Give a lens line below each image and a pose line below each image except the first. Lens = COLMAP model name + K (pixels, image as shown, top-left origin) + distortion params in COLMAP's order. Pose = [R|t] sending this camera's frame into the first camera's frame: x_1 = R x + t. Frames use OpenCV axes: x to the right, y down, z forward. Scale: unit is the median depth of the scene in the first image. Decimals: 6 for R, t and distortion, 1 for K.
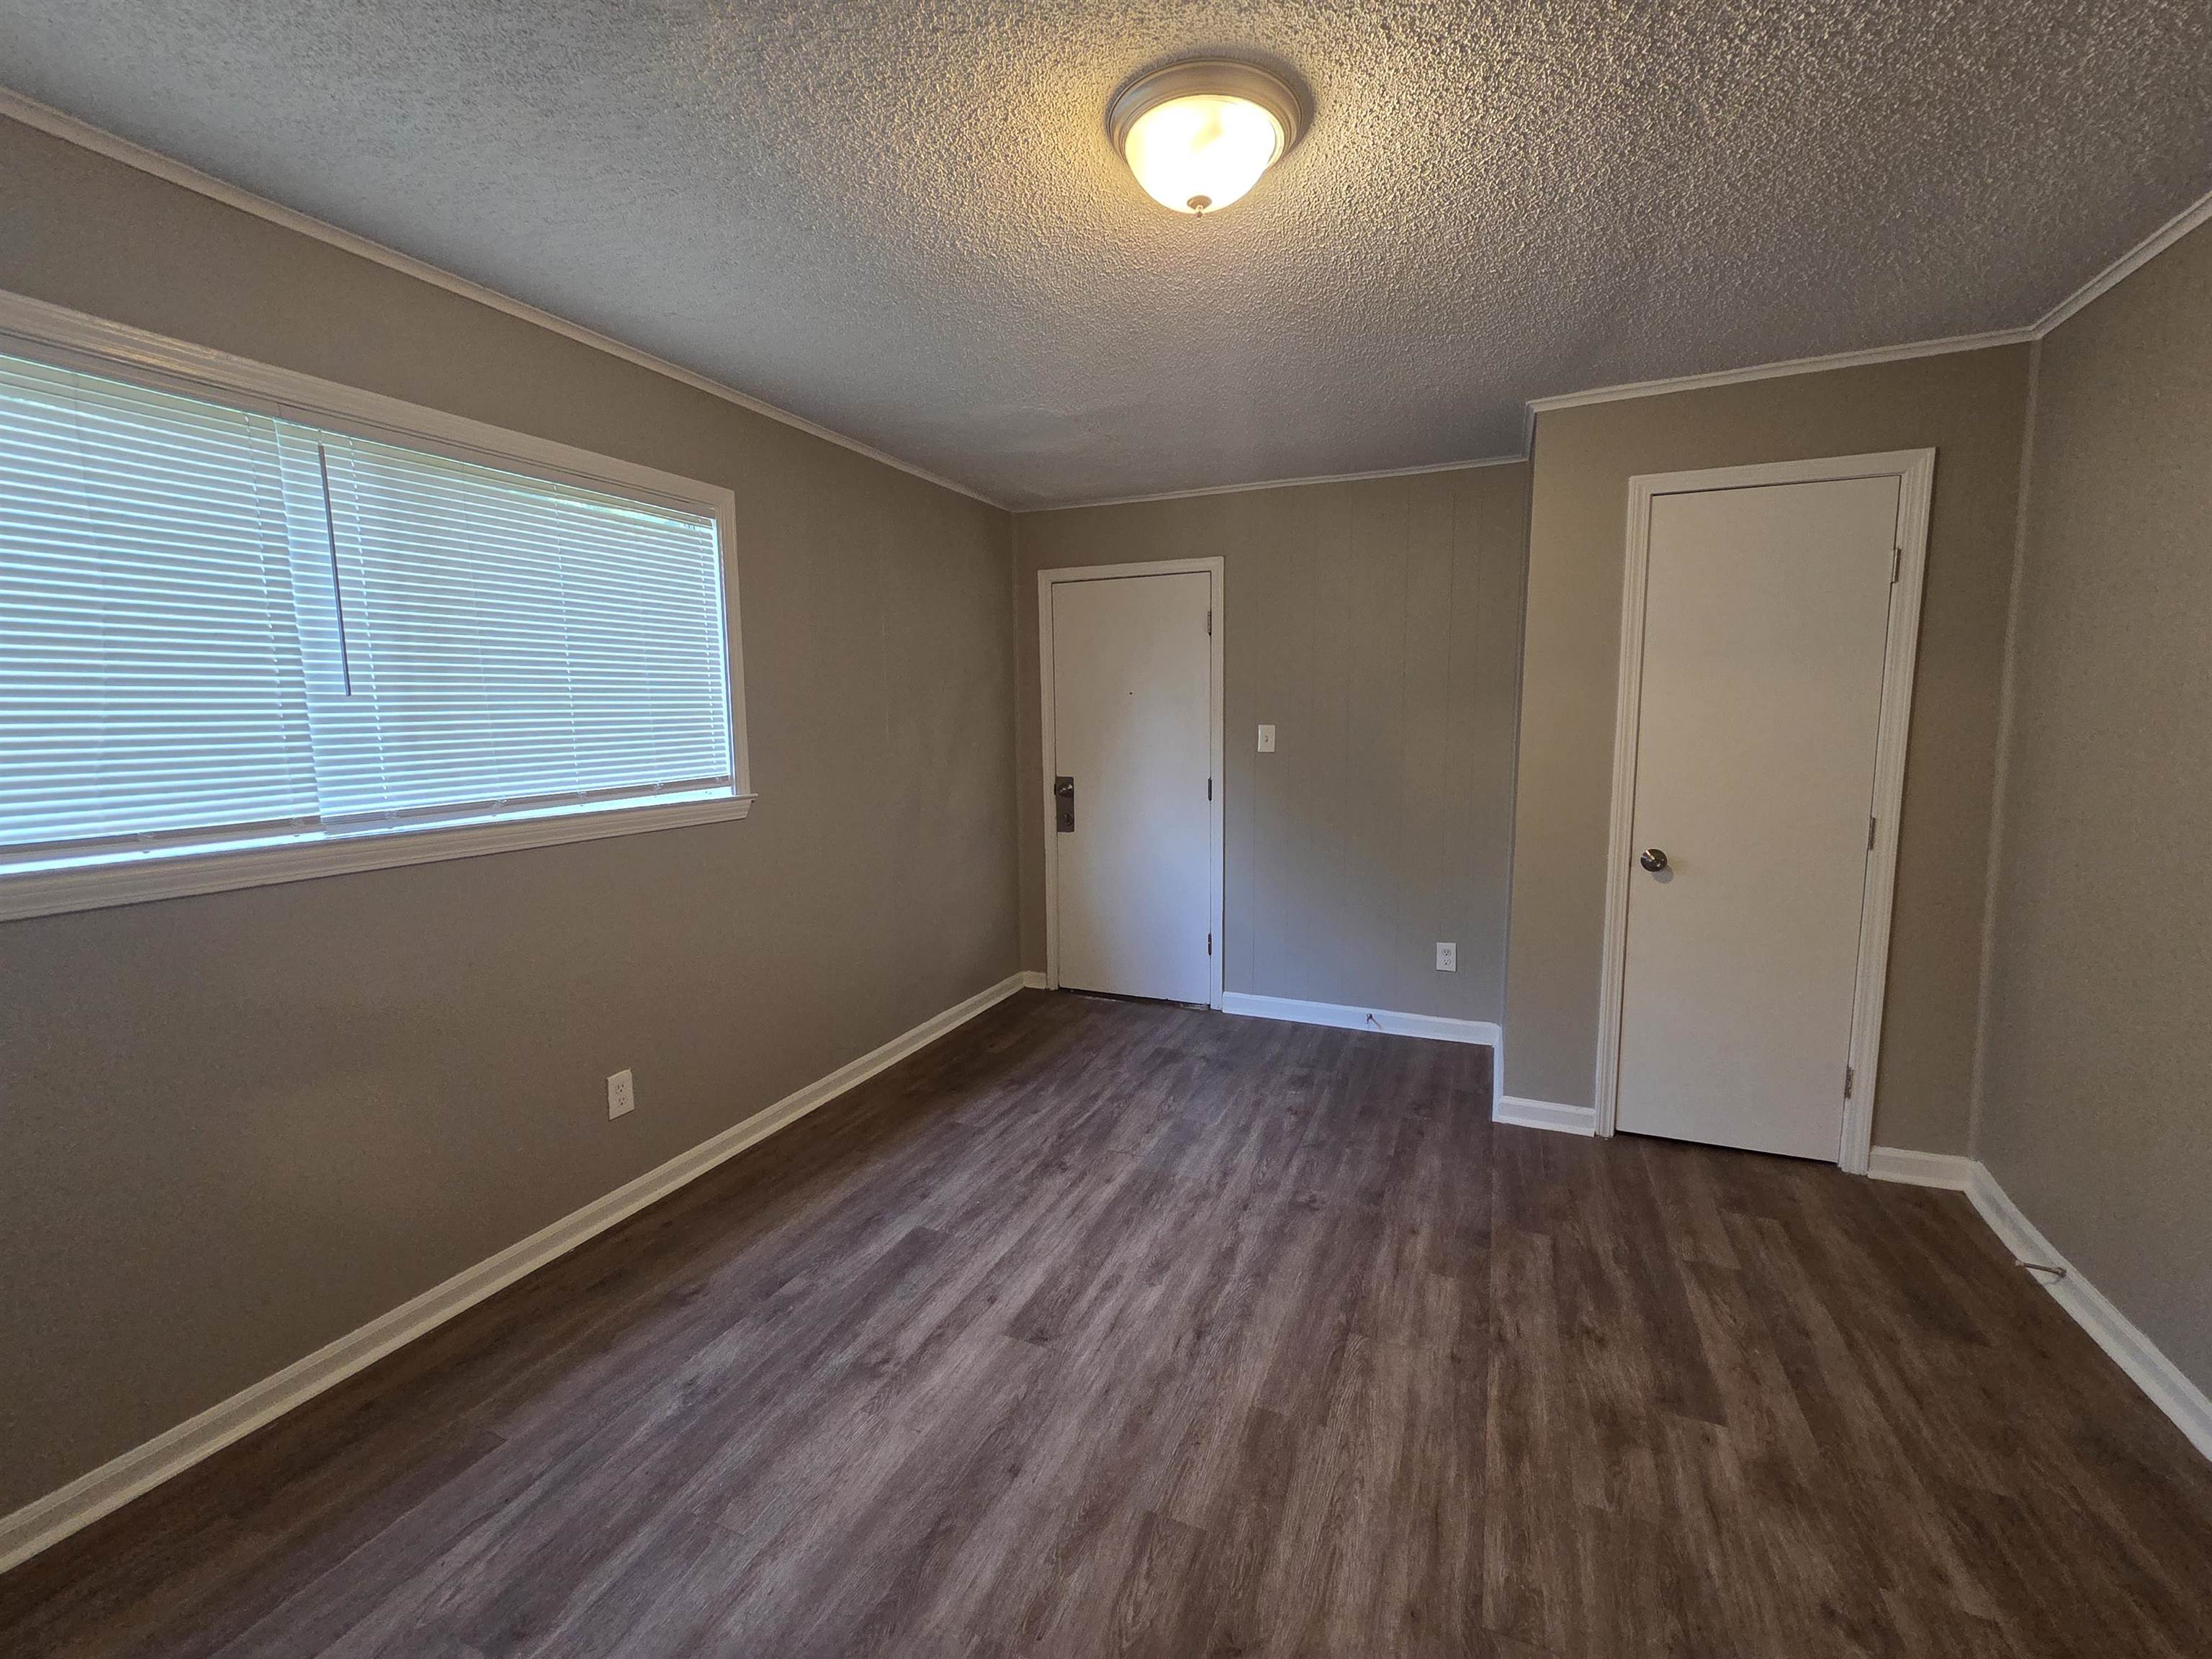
lens RADIAL K [[904.7, 0, 1120.8], [0, 904.7, 828.0], [0, 0, 1]] dist [0.000936, -0.003500]
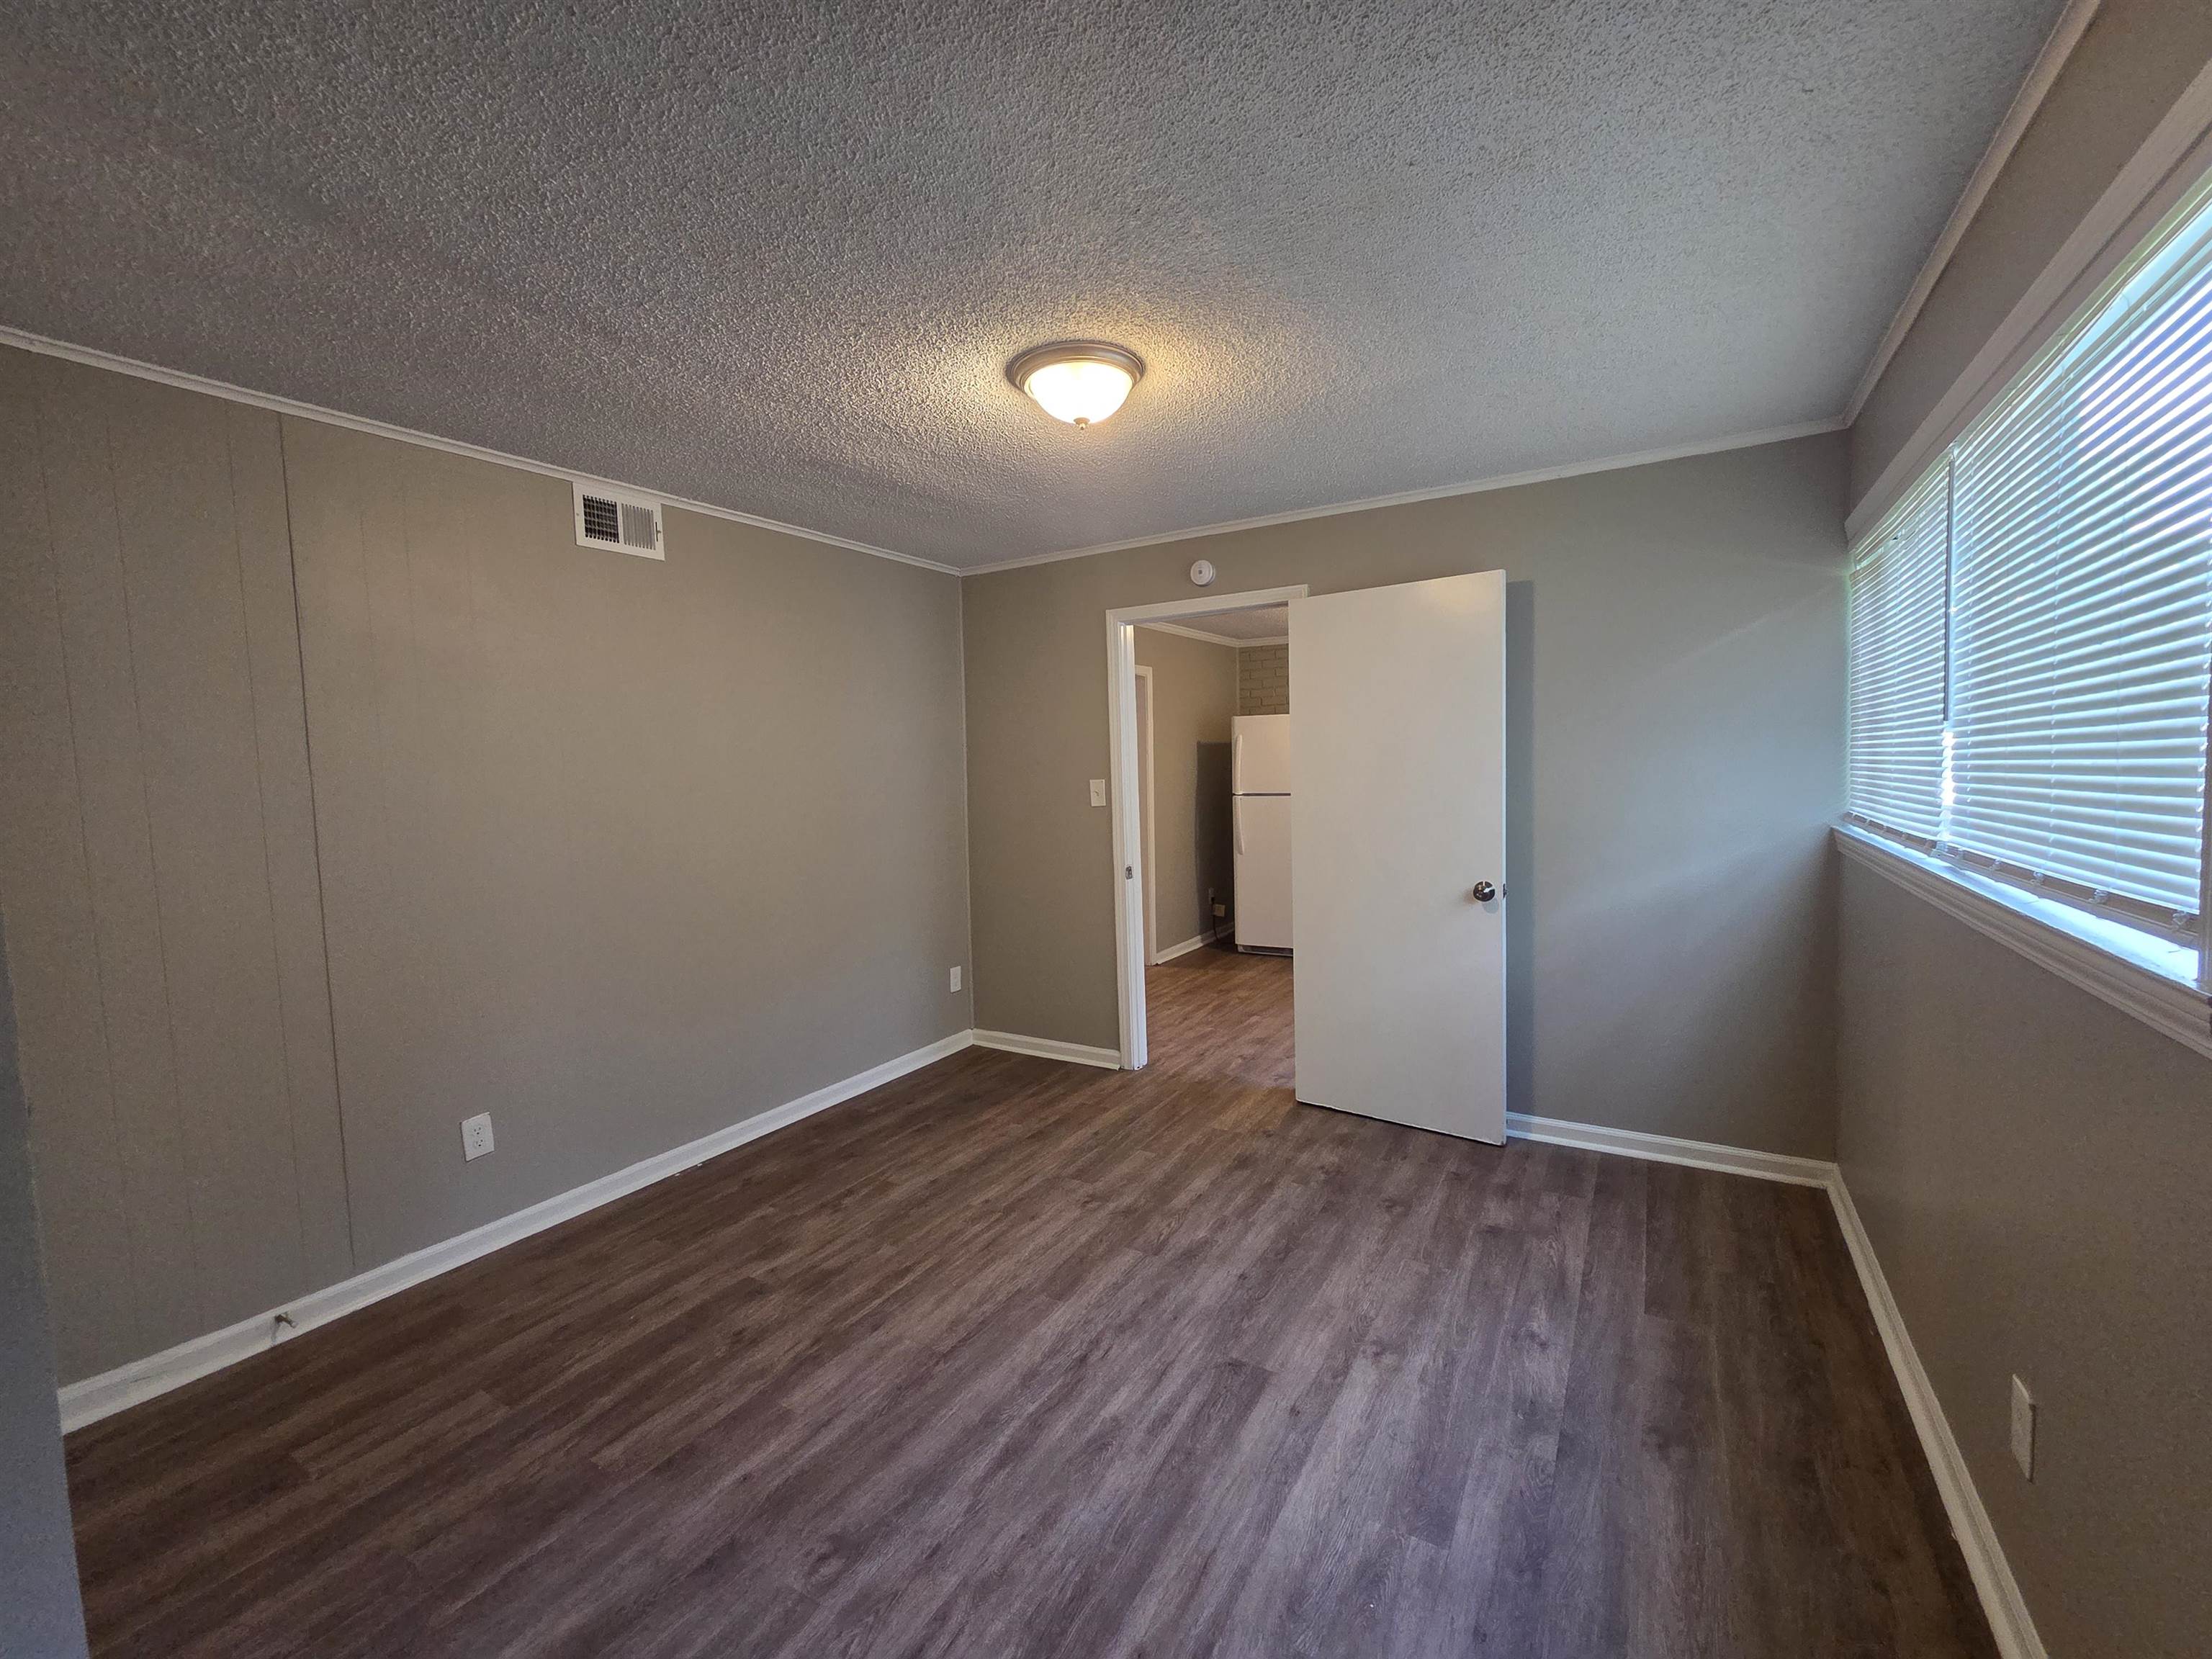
lens RADIAL K [[904.7, 0, 1120.8], [0, 904.7, 828.0], [0, 0, 1]] dist [0.000936, -0.003500]
pose [[-0.990127, 0.026335, 0.137678, -0.116023], [0.052301, 0.980670, 0.188549, -0.239310], [-0.130051, 0.193889, -0.972365, 1.877238]]
